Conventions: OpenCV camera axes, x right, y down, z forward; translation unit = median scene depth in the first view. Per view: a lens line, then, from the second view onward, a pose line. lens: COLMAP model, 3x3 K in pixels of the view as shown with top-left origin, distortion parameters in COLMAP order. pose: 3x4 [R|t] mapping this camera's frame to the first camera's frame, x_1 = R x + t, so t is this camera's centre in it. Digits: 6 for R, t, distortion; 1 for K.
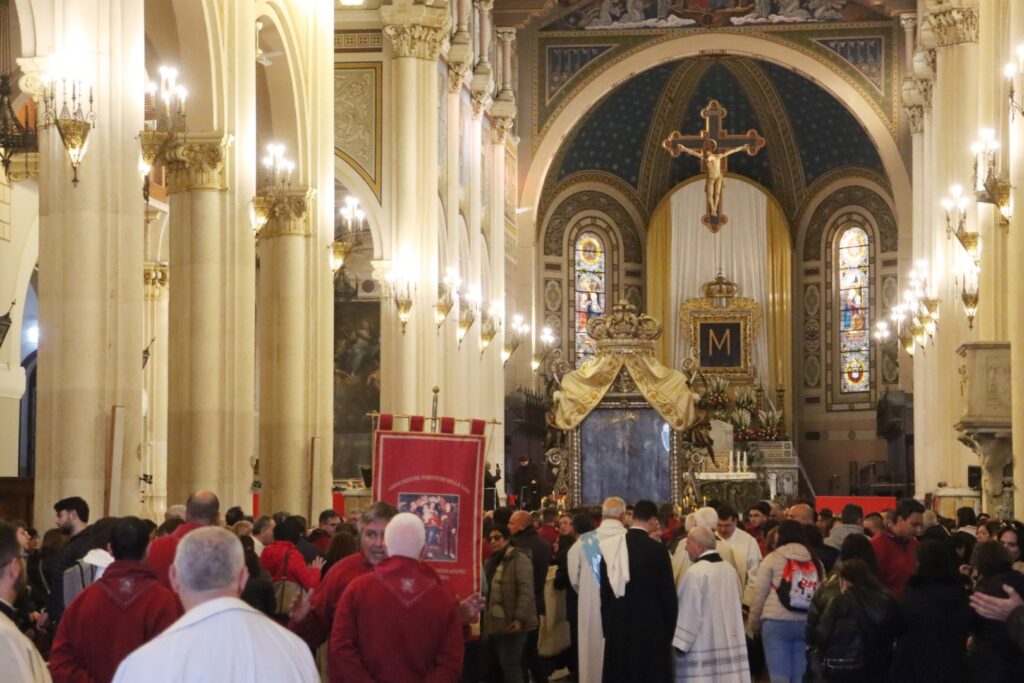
lens RADIAL K [[1923.7, 0, 529.4], [0, 1923.7, 344.6], [0, 0, 1]] dist [0.123788, 1.506800]
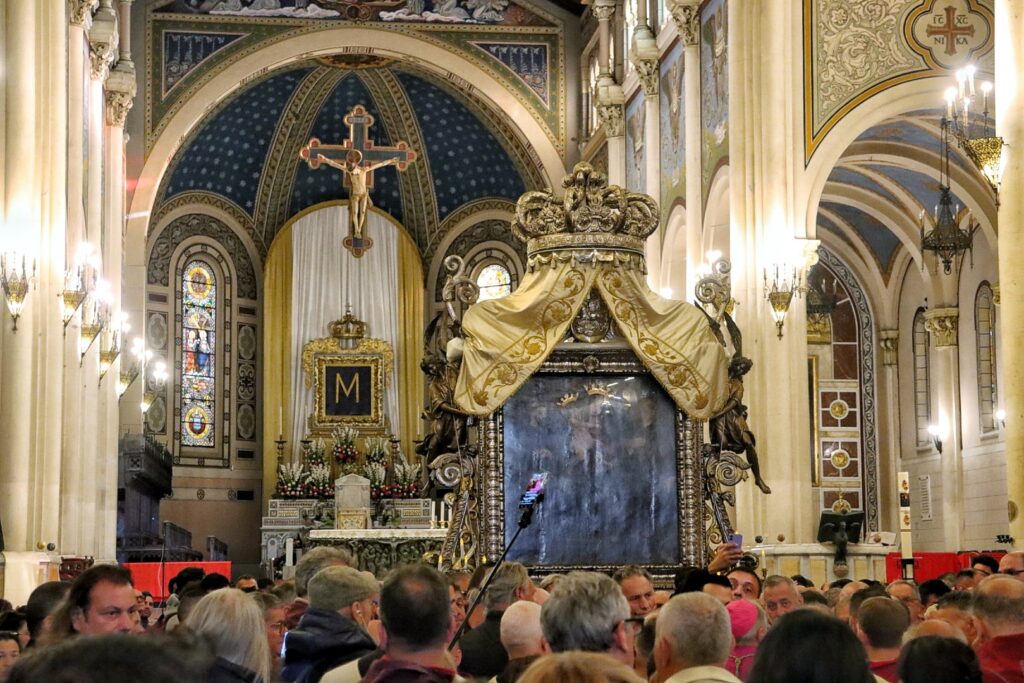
lens RADIAL K [[1923.7, 0, 529.4], [0, 1923.7, 344.6], [0, 0, 1]] dist [0.123788, 1.506800]
pose [[0.975024, 0.019076, 0.221280, -0.021151], [-0.011511, 0.999306, -0.035428, 0.011810], [-0.221802, 0.031996, 0.974567, 0.139230]]
